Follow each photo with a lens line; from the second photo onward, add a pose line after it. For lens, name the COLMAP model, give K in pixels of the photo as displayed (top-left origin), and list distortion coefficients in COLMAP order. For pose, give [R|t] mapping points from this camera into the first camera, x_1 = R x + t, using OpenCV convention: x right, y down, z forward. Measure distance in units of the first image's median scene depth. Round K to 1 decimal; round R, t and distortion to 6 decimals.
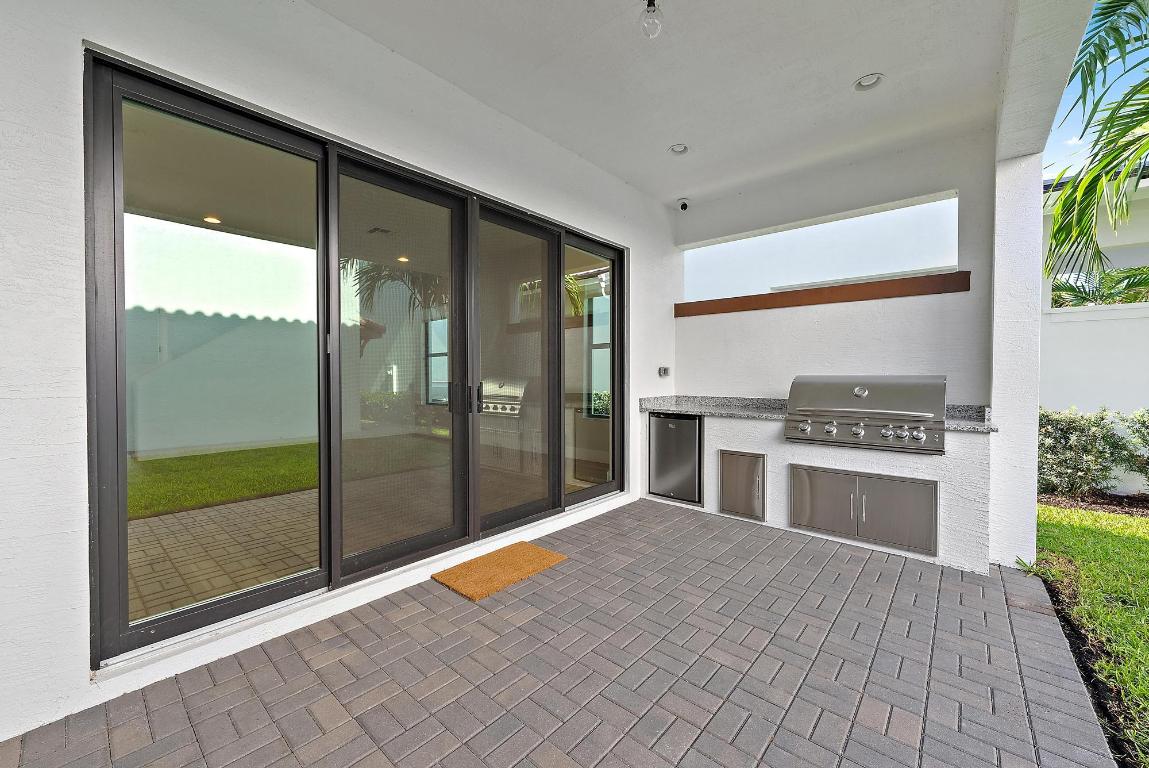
lens RADIAL K [[452.2, 0, 580.4], [0, 452.2, 381.2], [0, 0, 1]] dist [0.003635, 0.000064]
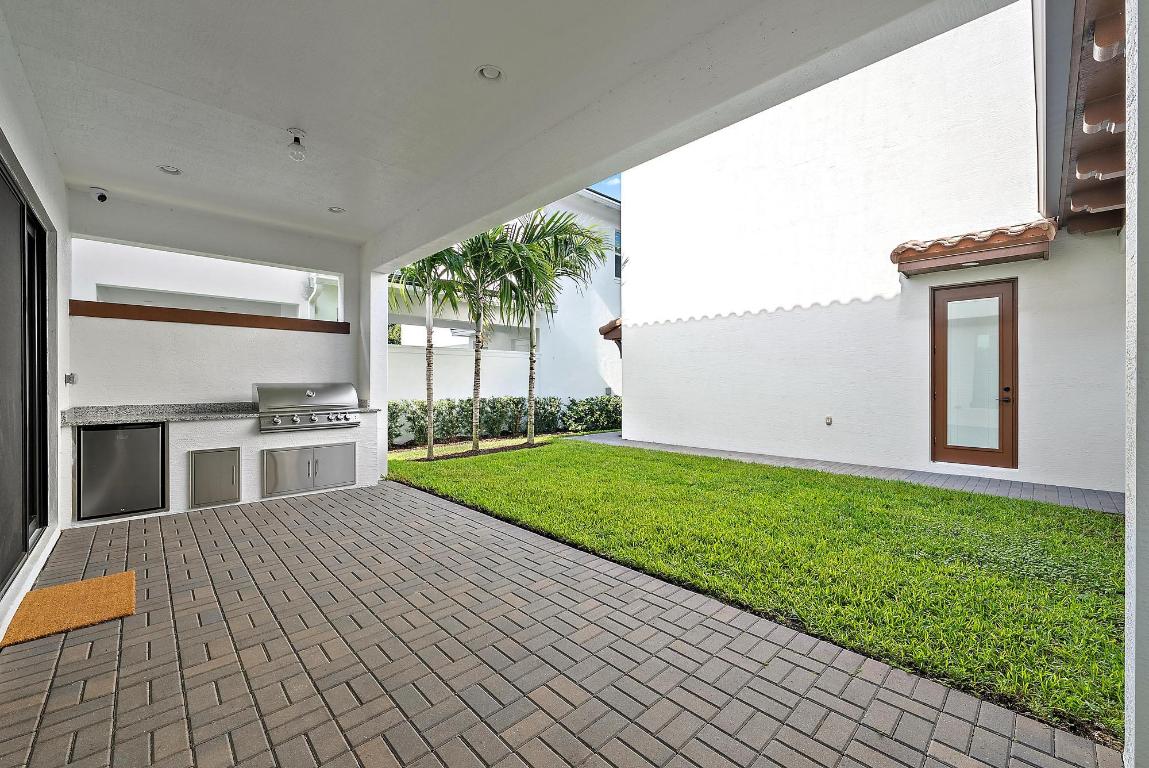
lens RADIAL K [[452.2, 0, 580.4], [0, 452.2, 381.2], [0, 0, 1]] dist [0.003635, 0.000064]
pose [[0.104236, 0.003685, 0.994546, -0.680329], [0.019614, 0.999791, -0.005760, 0.007856], [-0.994359, 0.020107, 0.104142, -0.050831]]
